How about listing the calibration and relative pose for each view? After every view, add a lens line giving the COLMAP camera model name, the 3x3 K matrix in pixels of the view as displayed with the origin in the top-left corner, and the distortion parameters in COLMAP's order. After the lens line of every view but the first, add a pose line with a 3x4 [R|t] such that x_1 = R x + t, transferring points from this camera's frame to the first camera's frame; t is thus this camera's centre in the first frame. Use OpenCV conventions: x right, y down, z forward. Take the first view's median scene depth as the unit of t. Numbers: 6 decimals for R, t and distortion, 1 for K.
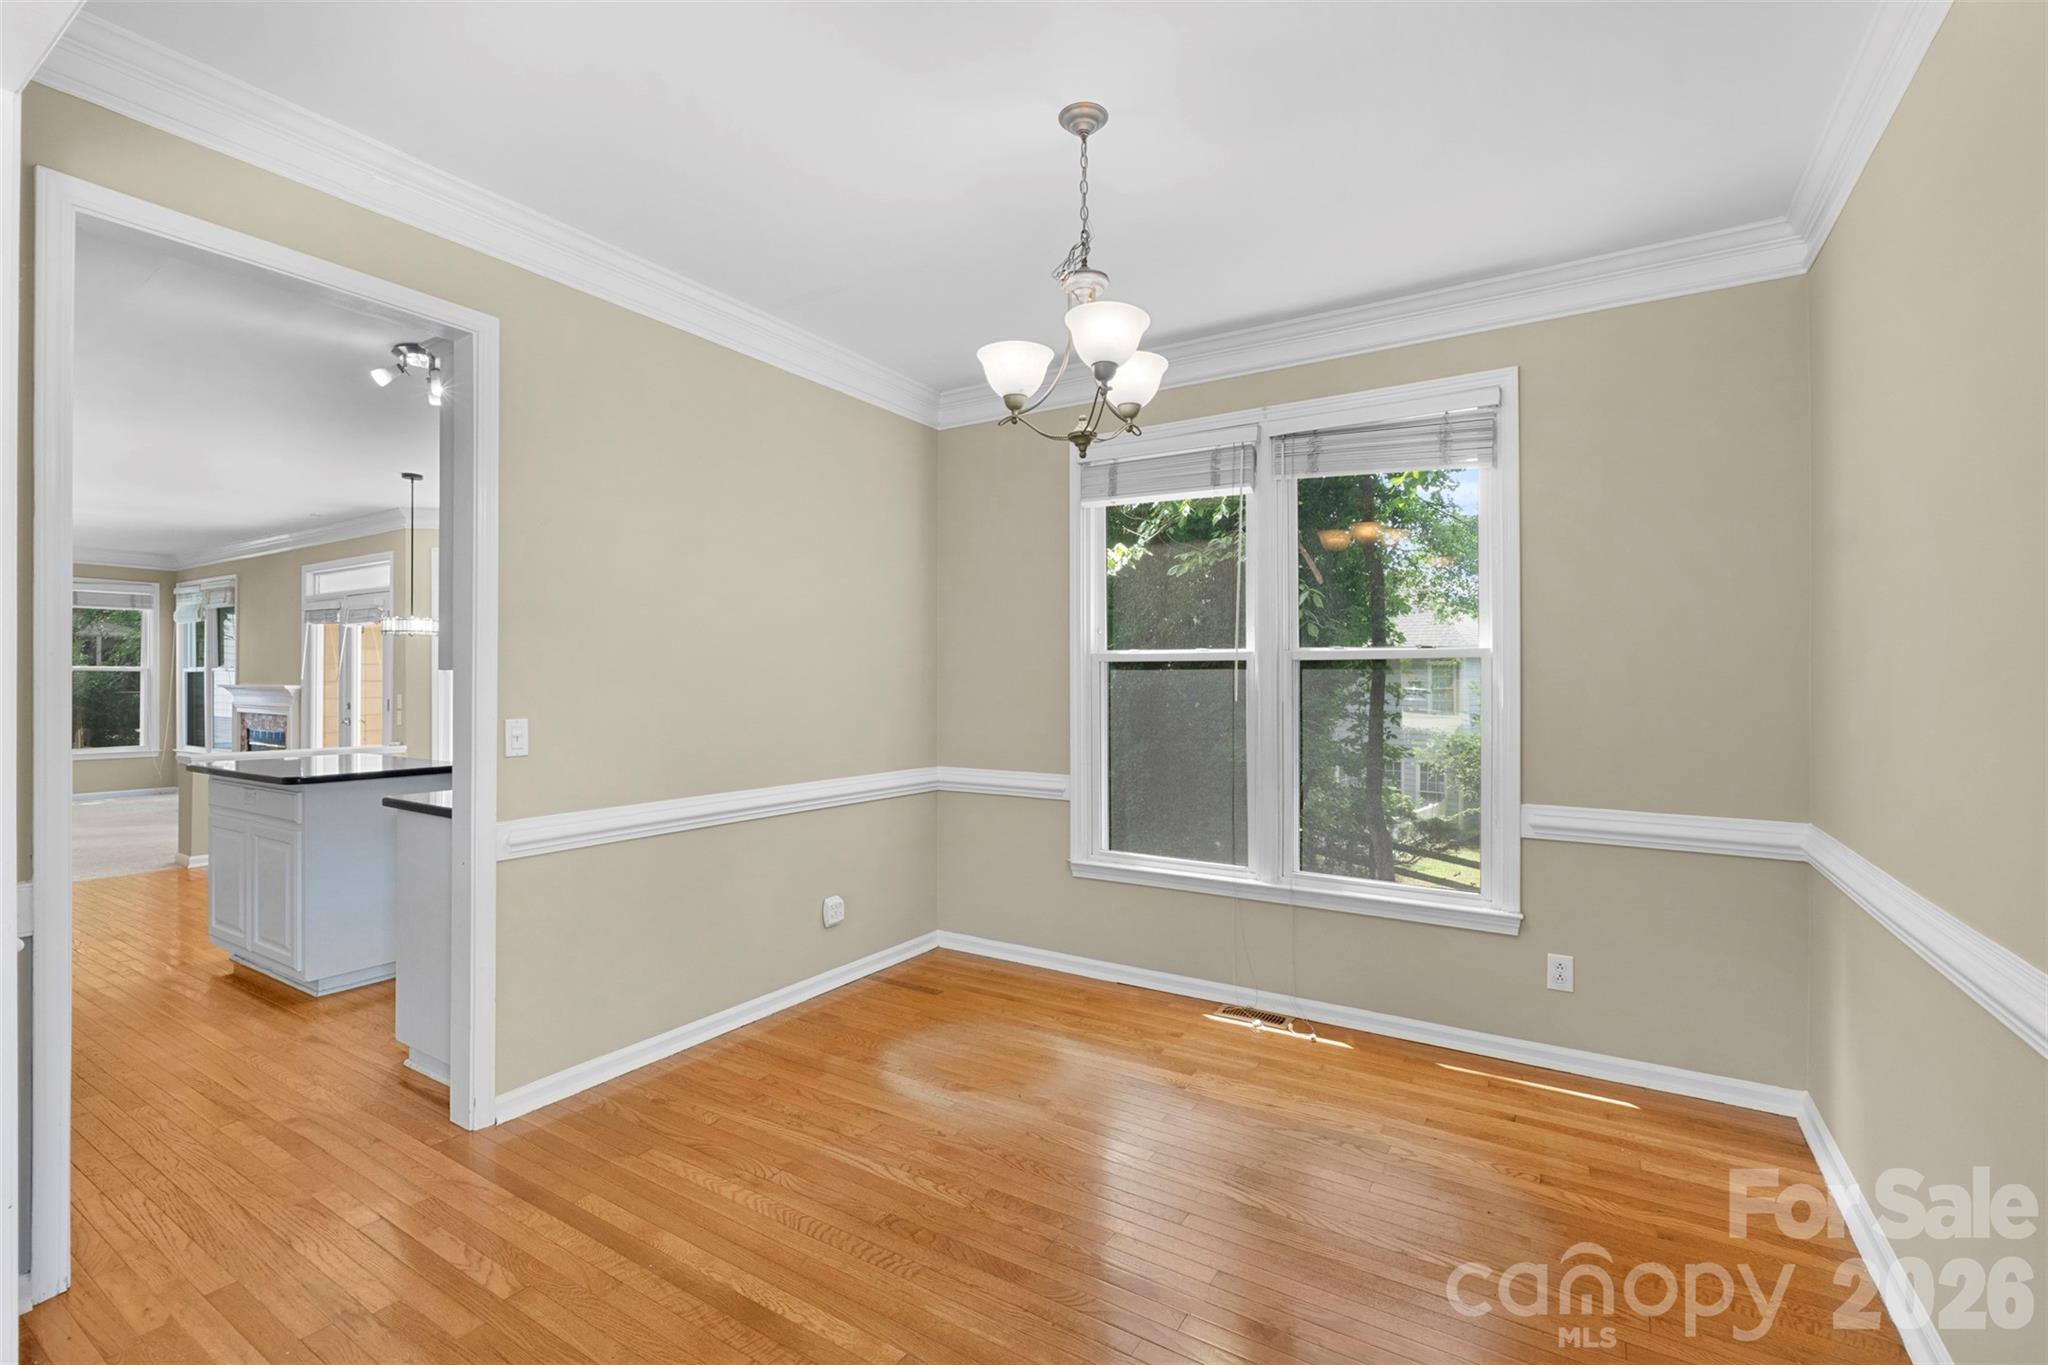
lens RADIAL K [[910.9, 0, 1013.5], [0, 910.9, 680.0], [0, 0, 1]] dist [-0.003220, -0.000937]
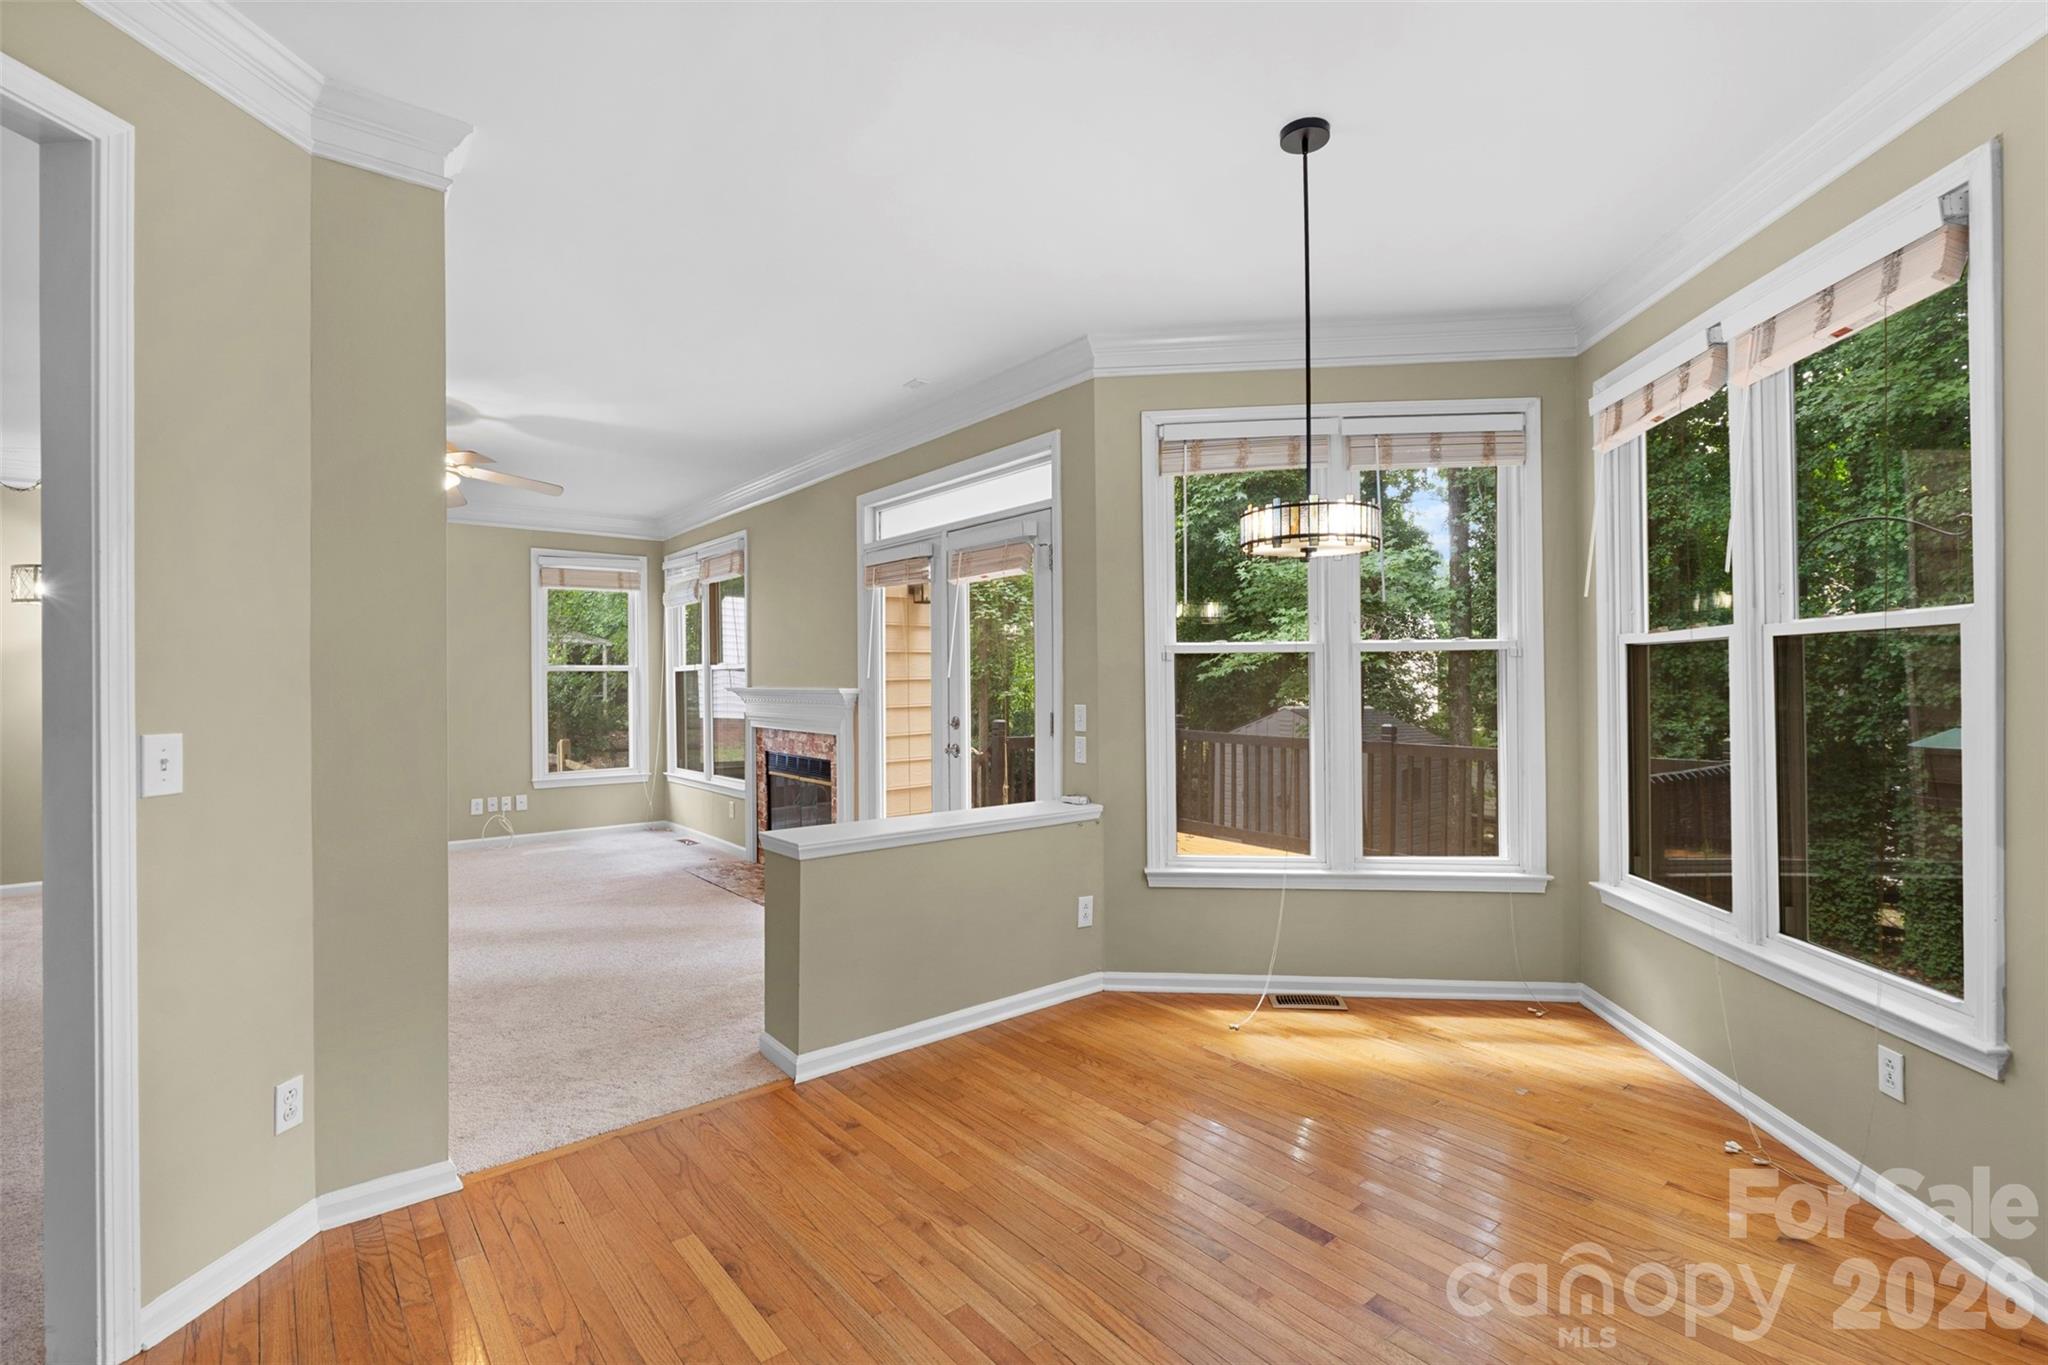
lens RADIAL K [[910.9, 0, 1013.5], [0, 910.9, 680.0], [0, 0, 1]] dist [-0.003220, -0.000937]
pose [[0.948633, -0.011253, -0.316178, -0.404557], [0.012446, 0.999921, 0.001753, 0.000505], [0.316133, -0.005598, 0.948698, 0.366551]]
